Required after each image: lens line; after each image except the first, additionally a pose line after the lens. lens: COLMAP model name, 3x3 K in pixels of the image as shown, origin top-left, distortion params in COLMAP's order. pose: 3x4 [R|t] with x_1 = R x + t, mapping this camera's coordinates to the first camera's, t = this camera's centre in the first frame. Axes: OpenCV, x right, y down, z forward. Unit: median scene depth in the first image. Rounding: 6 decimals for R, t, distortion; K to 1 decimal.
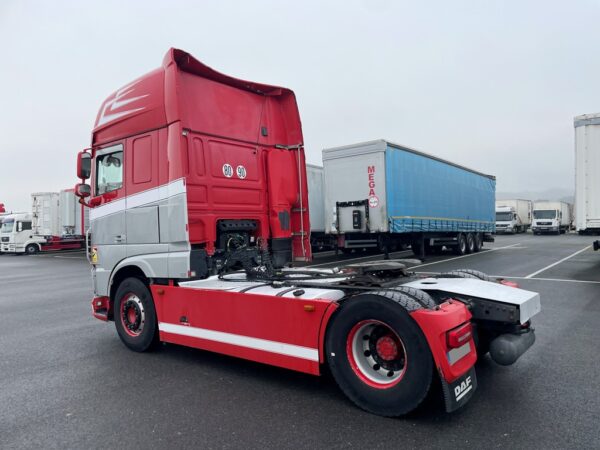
lens RADIAL K [[456.9, 0, 303.7], [0, 456.9, 224.8], [0, 0, 1]] dist [0.083246, -0.023415]
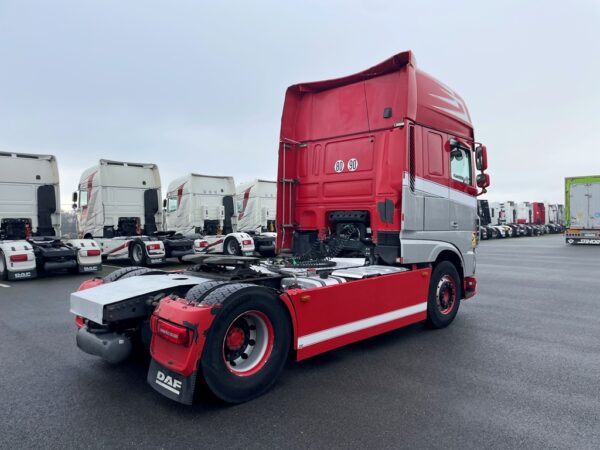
lens RADIAL K [[456.9, 0, 310.2], [0, 456.9, 230.7], [0, 0, 1]] dist [0.083246, -0.023415]
pose [[-0.125591, 0.053778, -0.990623, 0.929062], [0.006385, 0.998553, 0.053399, -0.022113], [0.992062, 0.000382, -0.125753, 1.052366]]
